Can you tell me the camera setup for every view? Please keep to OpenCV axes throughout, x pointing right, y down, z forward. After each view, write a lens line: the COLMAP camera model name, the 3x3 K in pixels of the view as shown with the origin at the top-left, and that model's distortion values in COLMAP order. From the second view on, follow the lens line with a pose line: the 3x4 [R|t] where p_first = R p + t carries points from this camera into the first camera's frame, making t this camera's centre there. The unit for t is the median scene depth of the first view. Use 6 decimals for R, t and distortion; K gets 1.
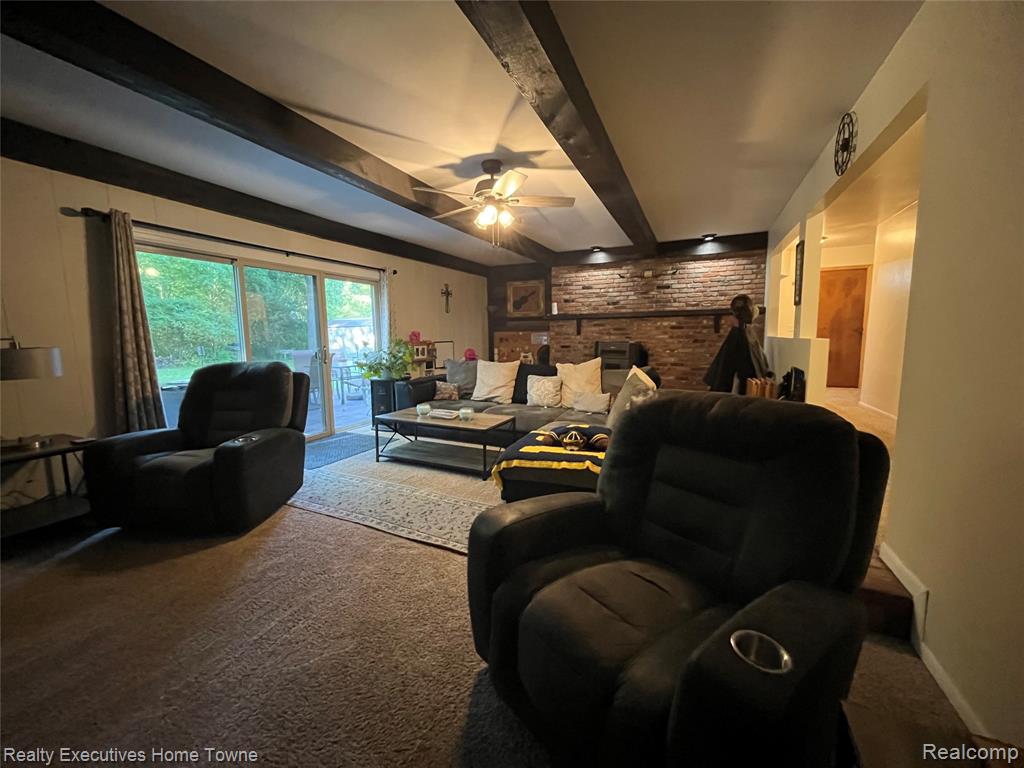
lens RADIAL K [[411.5, 0, 512.0], [0, 411.5, 384.0], [0, 0, 1]] dist [0.000369, -0.000323]
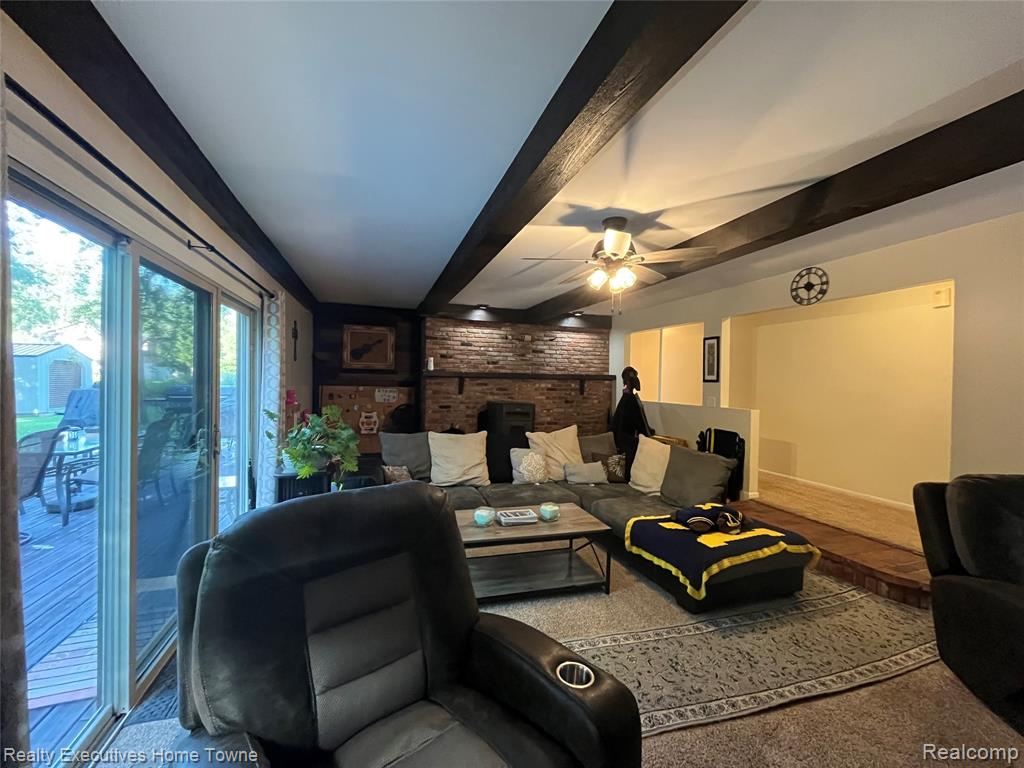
lens RADIAL K [[411.5, 0, 512.0], [0, 411.5, 384.0], [0, 0, 1]] dist [0.000369, -0.000323]
pose [[0.735257, 0.022128, 0.677427, -0.406375], [0.051496, 0.994754, -0.088385, -0.059320], [-0.675829, 0.099871, 0.730260, 0.269797]]
